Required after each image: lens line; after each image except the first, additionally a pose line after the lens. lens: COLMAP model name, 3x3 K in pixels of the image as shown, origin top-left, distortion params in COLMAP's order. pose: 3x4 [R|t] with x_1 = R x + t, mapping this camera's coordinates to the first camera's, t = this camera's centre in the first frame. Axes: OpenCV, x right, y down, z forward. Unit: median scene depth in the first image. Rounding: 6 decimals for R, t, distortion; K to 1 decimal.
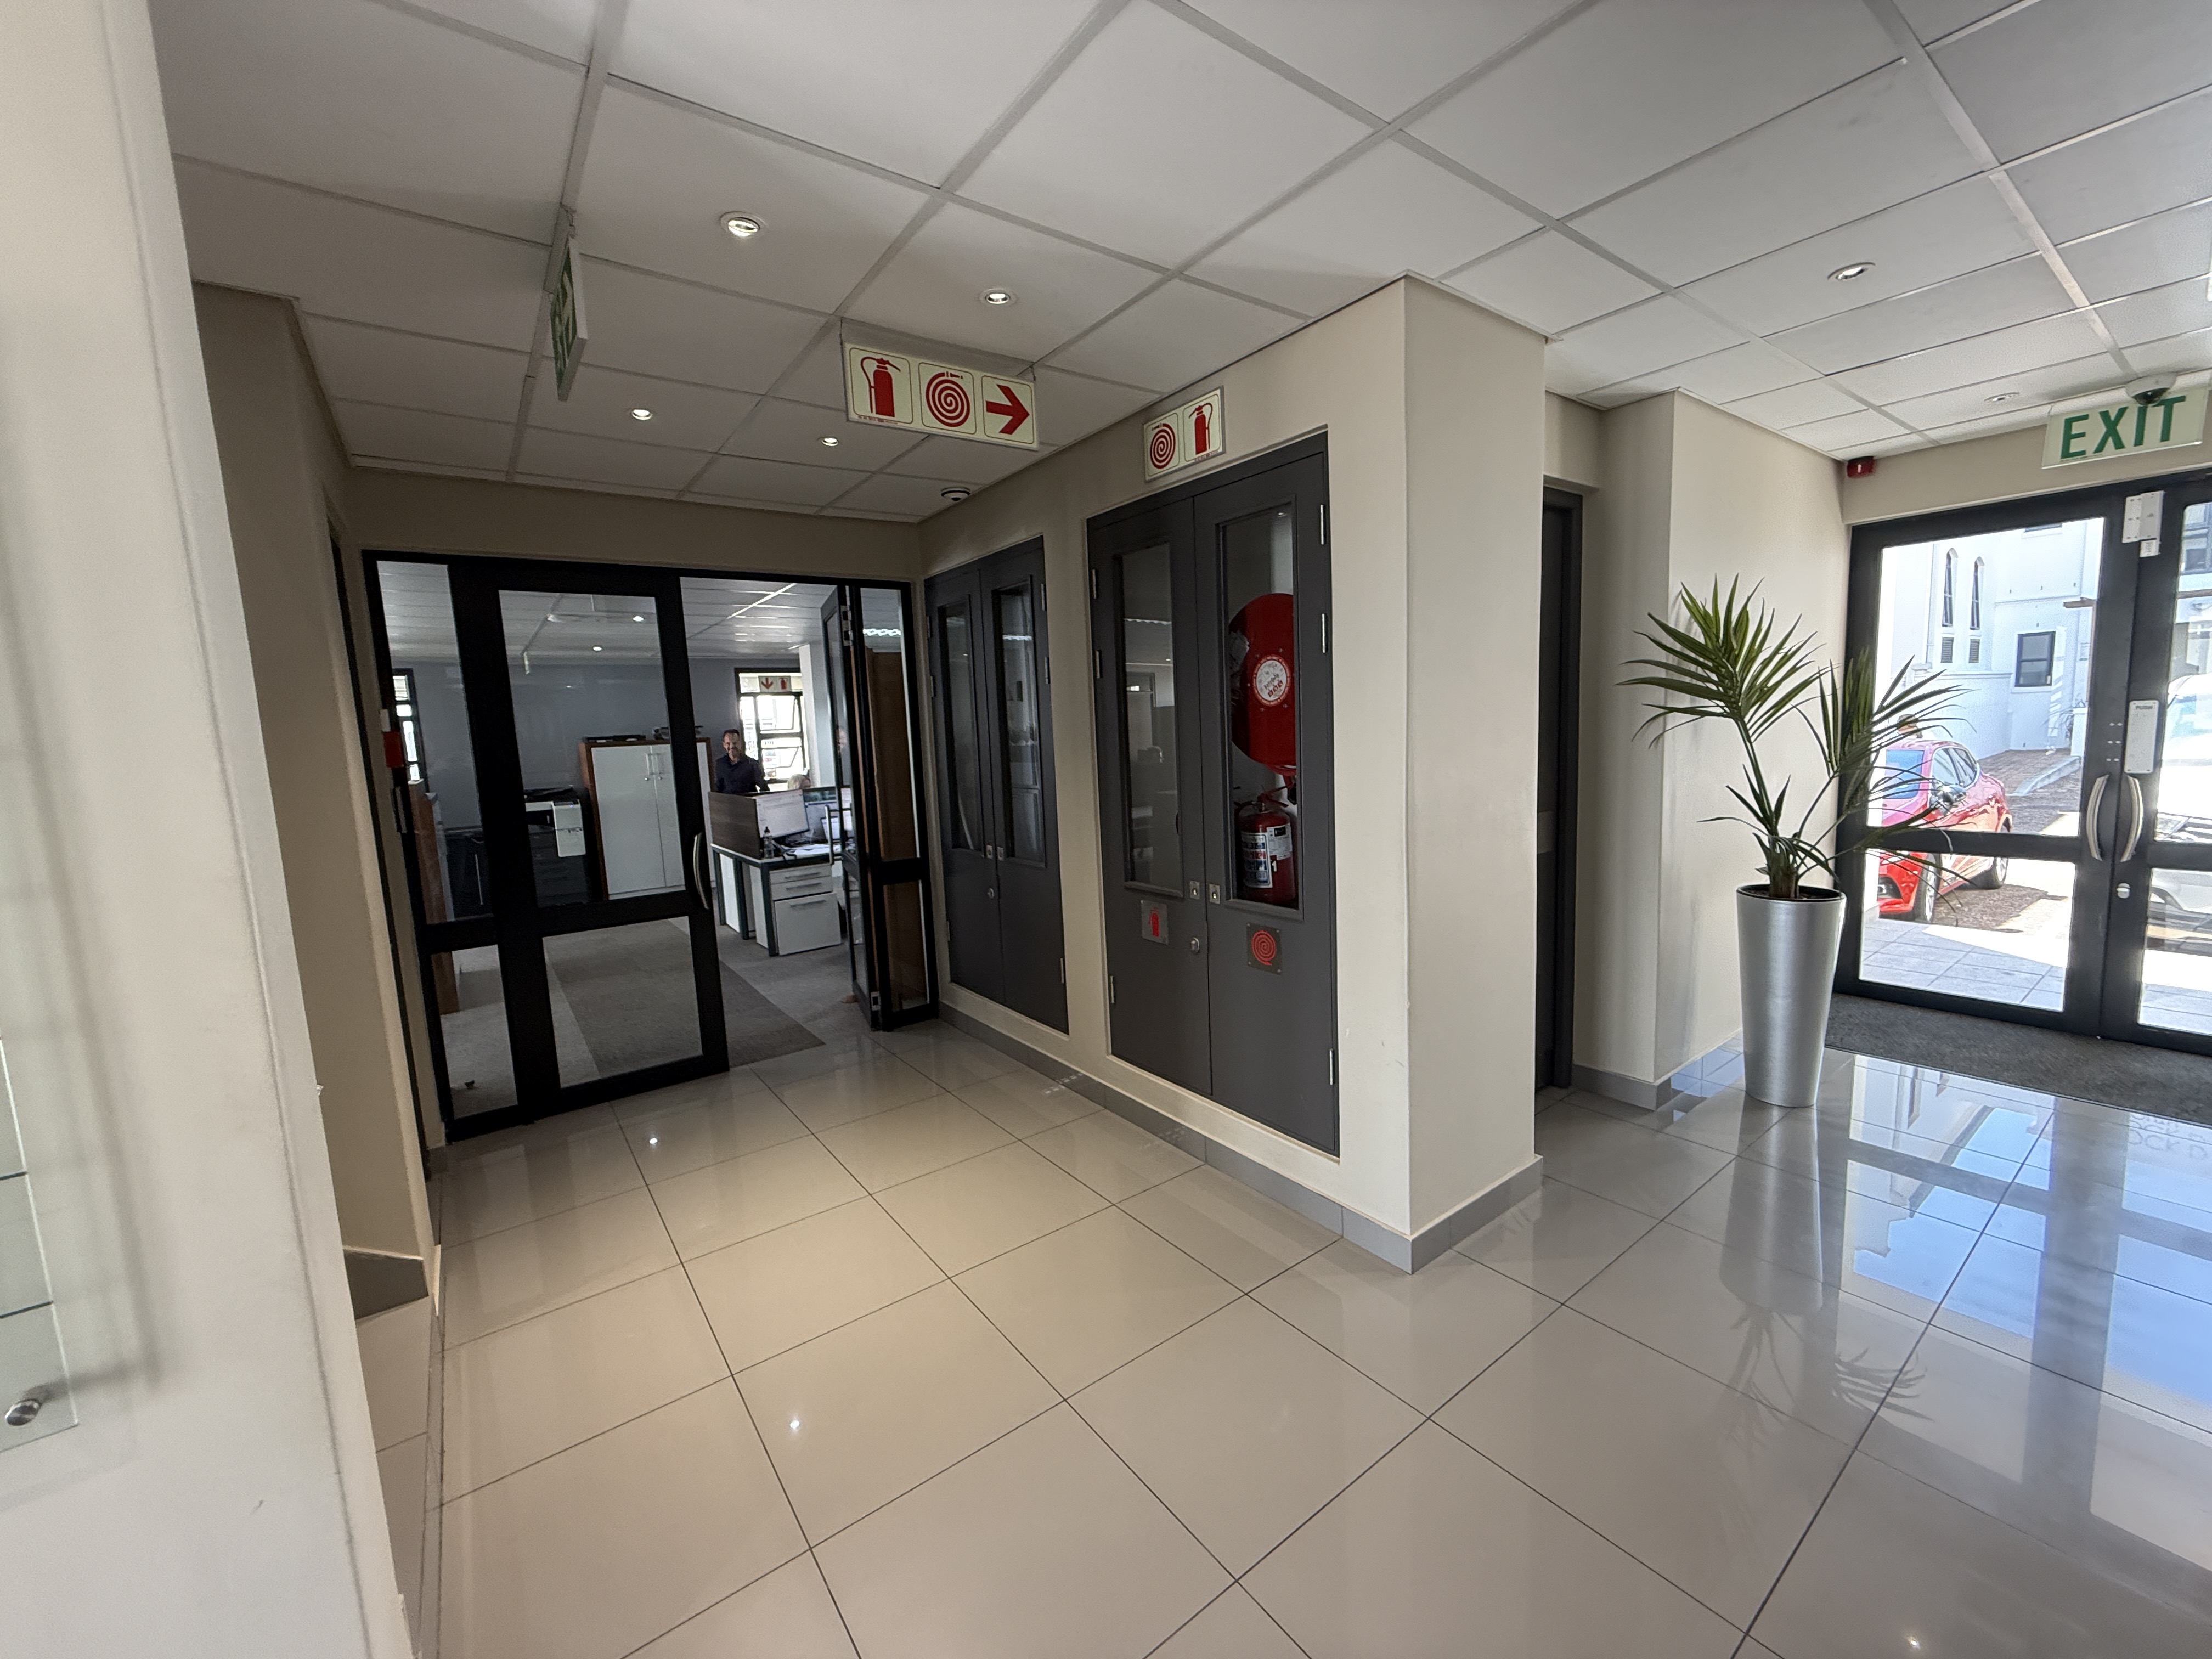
lens RADIAL K [[877.9, 0, 1099.2], [0, 877.9, 812.4], [0, 0, 1]] dist [0.002592, 0.000323]
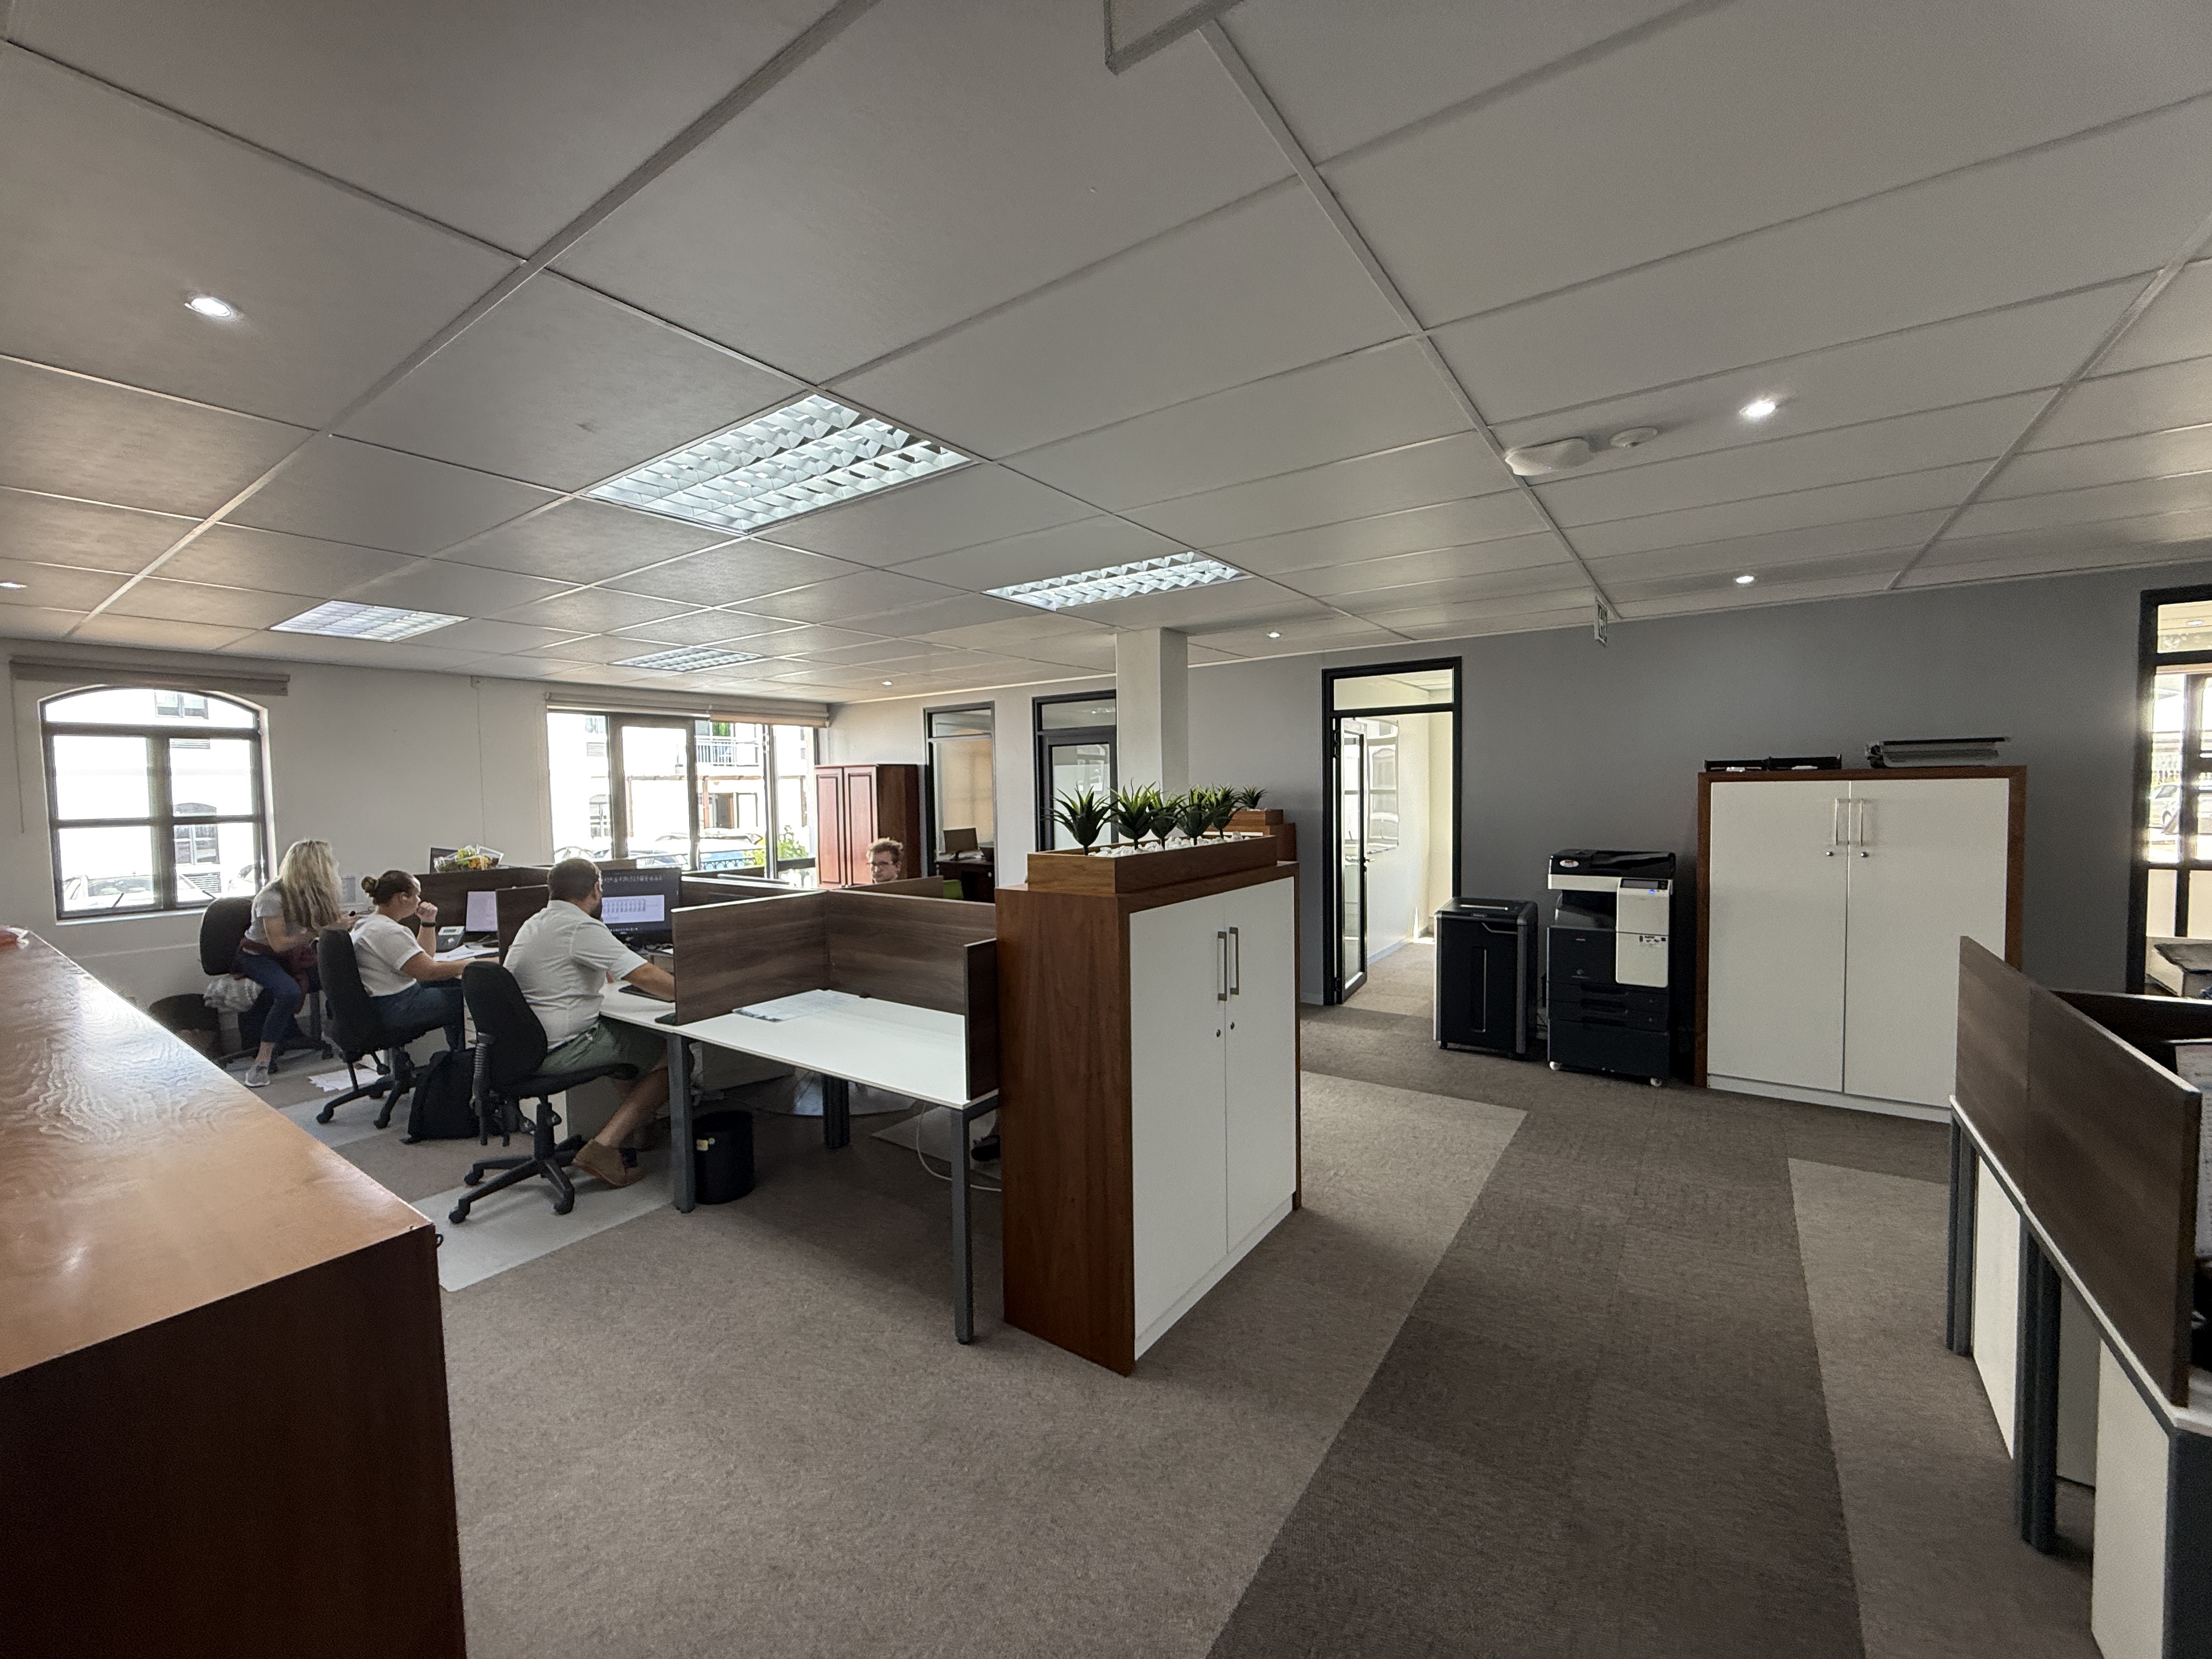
lens RADIAL K [[877.9, 0, 1096.7], [0, 877.9, 817.9], [0, 0, 1]] dist [0.002592, 0.000323]
pose [[0.309735, 0.076832, -0.947714, -0.208933], [-0.091086, 0.994543, 0.050859, -0.047198], [0.946450, 0.070570, 0.315043, 0.515933]]
